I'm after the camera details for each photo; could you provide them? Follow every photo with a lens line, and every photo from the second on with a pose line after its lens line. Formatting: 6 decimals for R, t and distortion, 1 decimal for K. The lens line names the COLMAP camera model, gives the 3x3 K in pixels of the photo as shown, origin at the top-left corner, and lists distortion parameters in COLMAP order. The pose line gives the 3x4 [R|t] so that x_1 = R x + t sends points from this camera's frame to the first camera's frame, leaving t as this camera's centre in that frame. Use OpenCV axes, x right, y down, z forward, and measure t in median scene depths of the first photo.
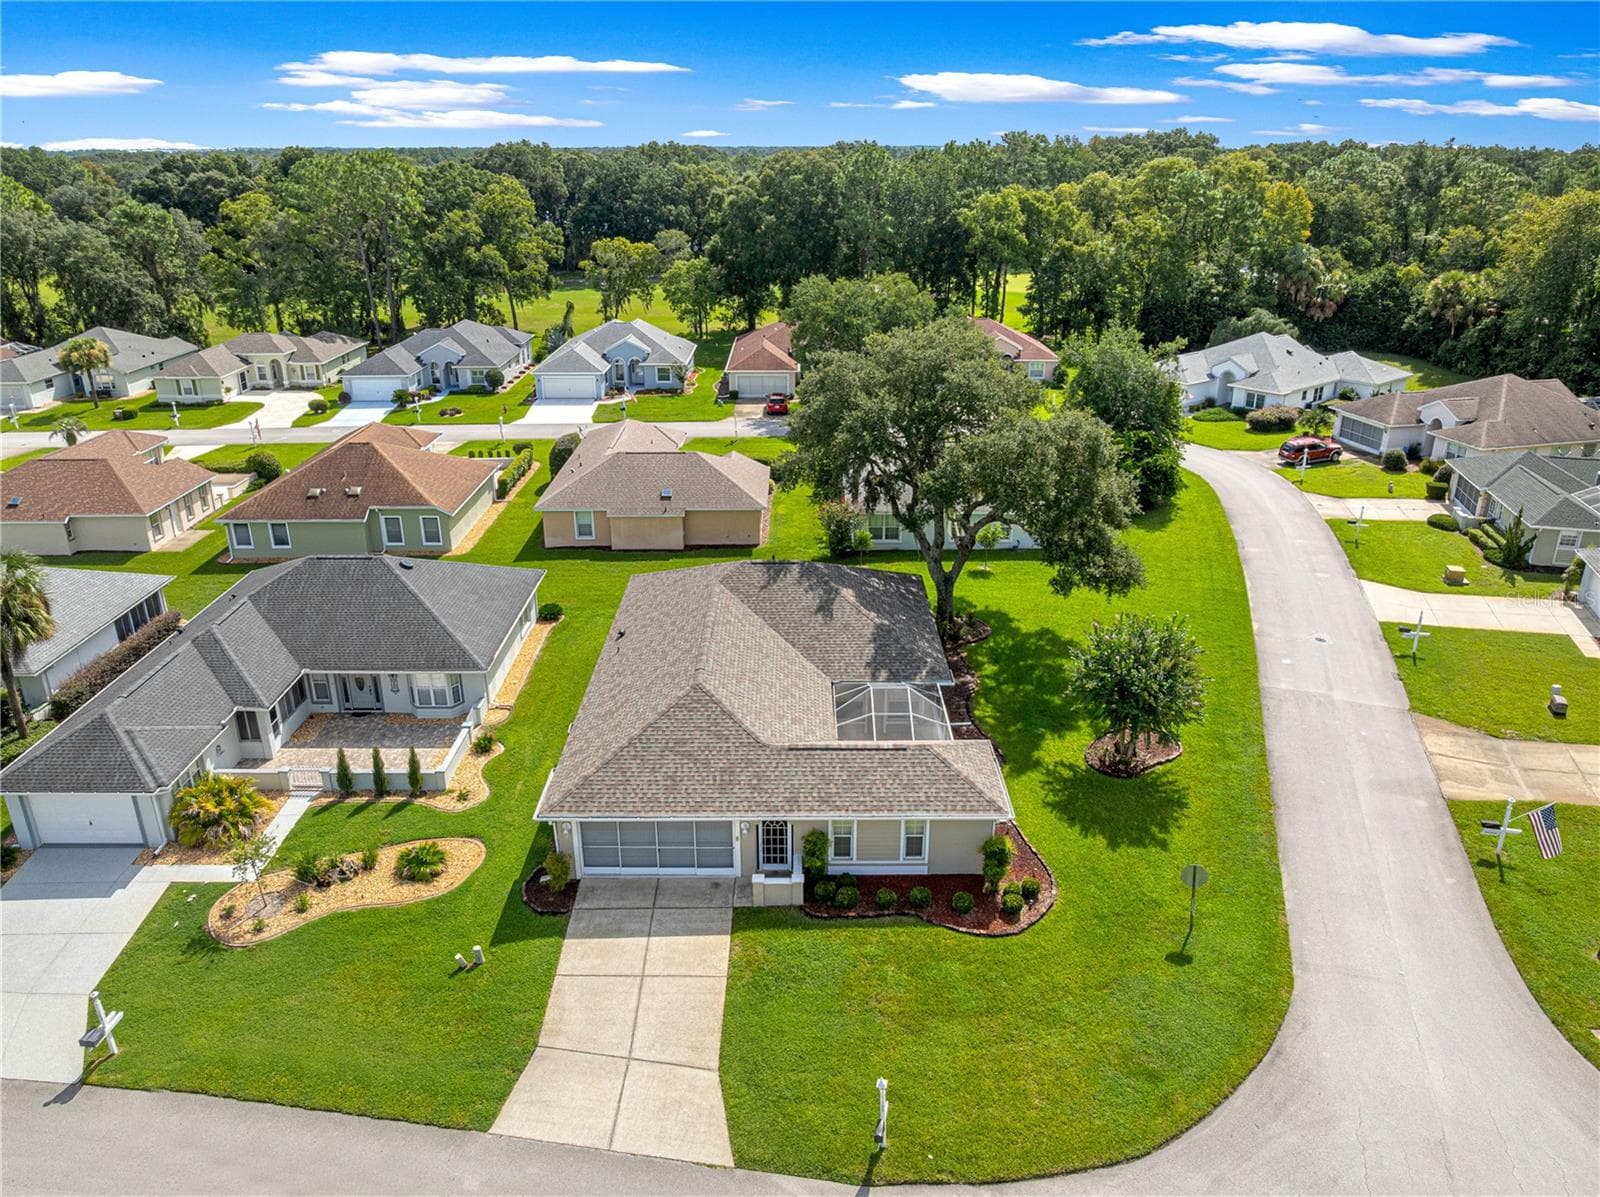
lens RADIAL K [[1125.4, 0, 807.8], [0, 1125.4, 598.6], [0, 0, 1]] dist [-0.037350, 0.001774]
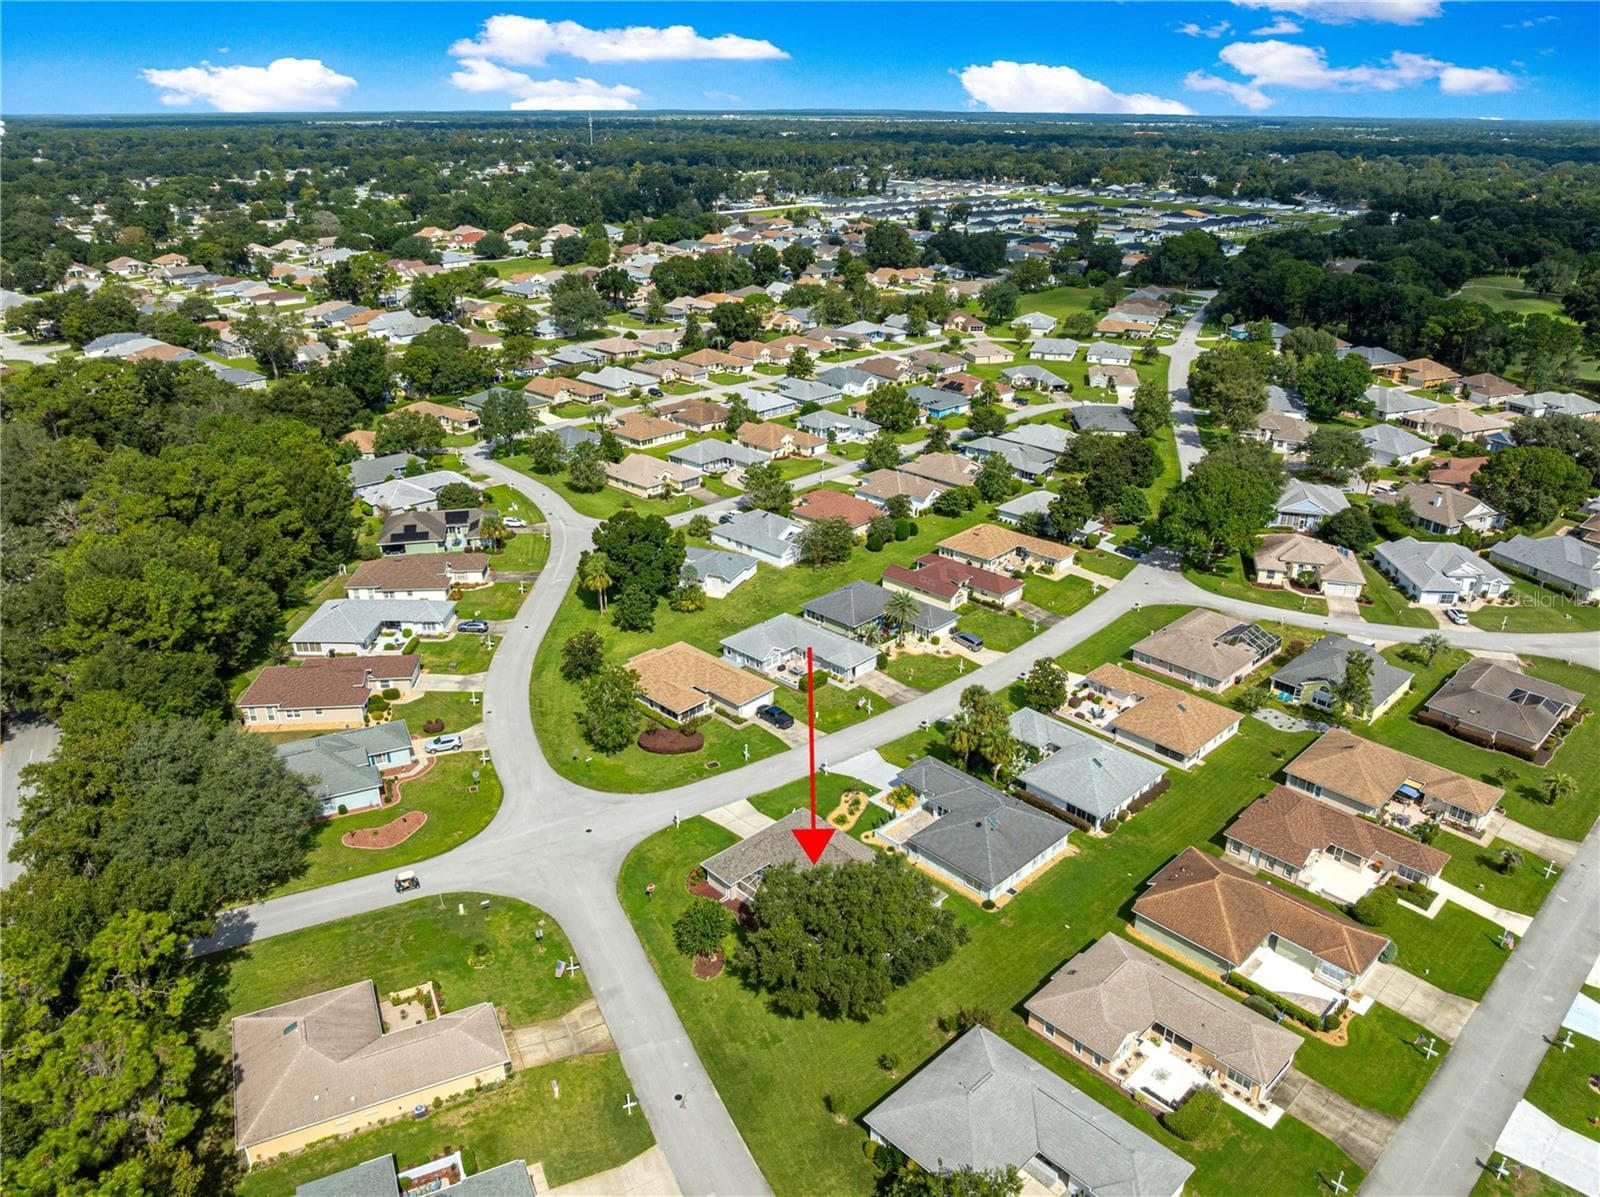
lens RADIAL K [[1125.4, 0, 807.8], [0, 1125.4, 598.6], [0, 0, 1]] dist [-0.037350, 0.001774]
pose [[-0.721188, 0.274585, -0.635996, 1.593907], [-0.266233, 0.737717, 0.620397, -2.179221], [0.639537, 0.616747, -0.458930, 1.924266]]
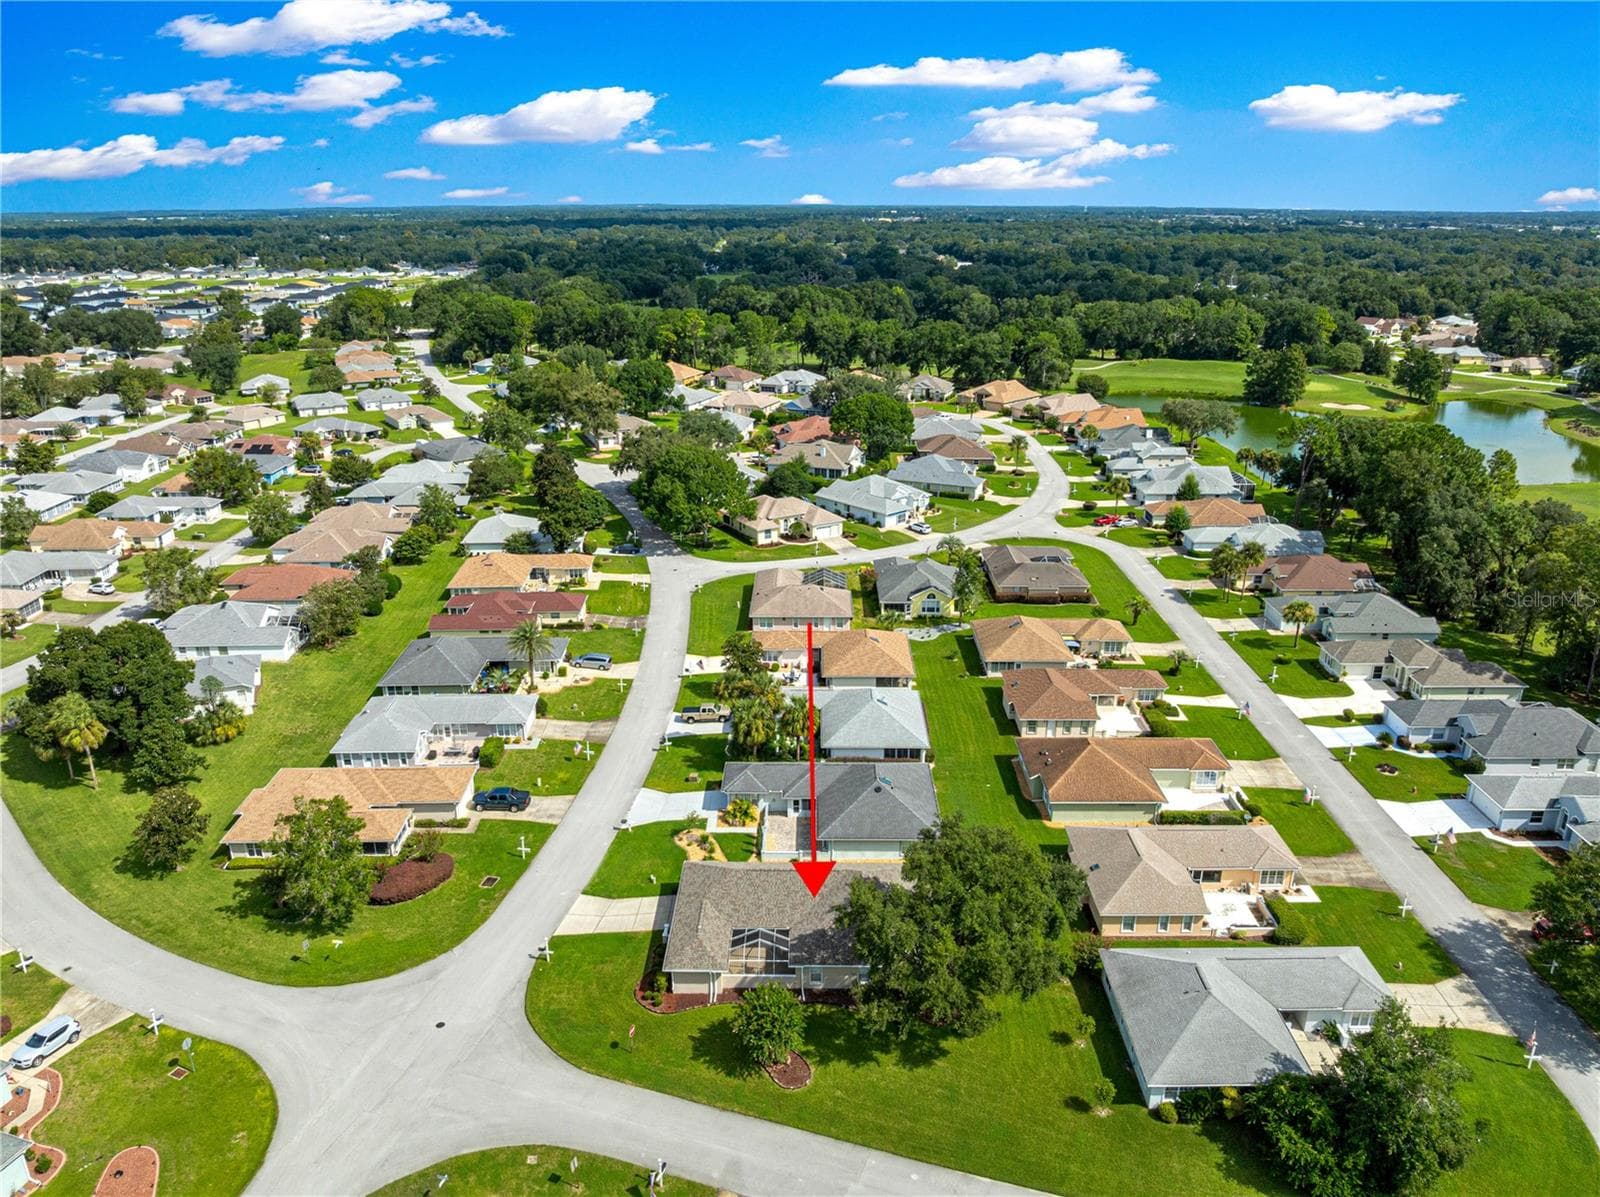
lens RADIAL K [[1125.4, 0, 807.8], [0, 1125.4, 598.6], [0, 0, 1]] dist [-0.037350, 0.001774]
pose [[-0.015305, 0.332887, -0.942842, 1.865523], [-0.375457, 0.872036, 0.313983, -1.175457], [0.926714, 0.358802, 0.111638, 0.625555]]
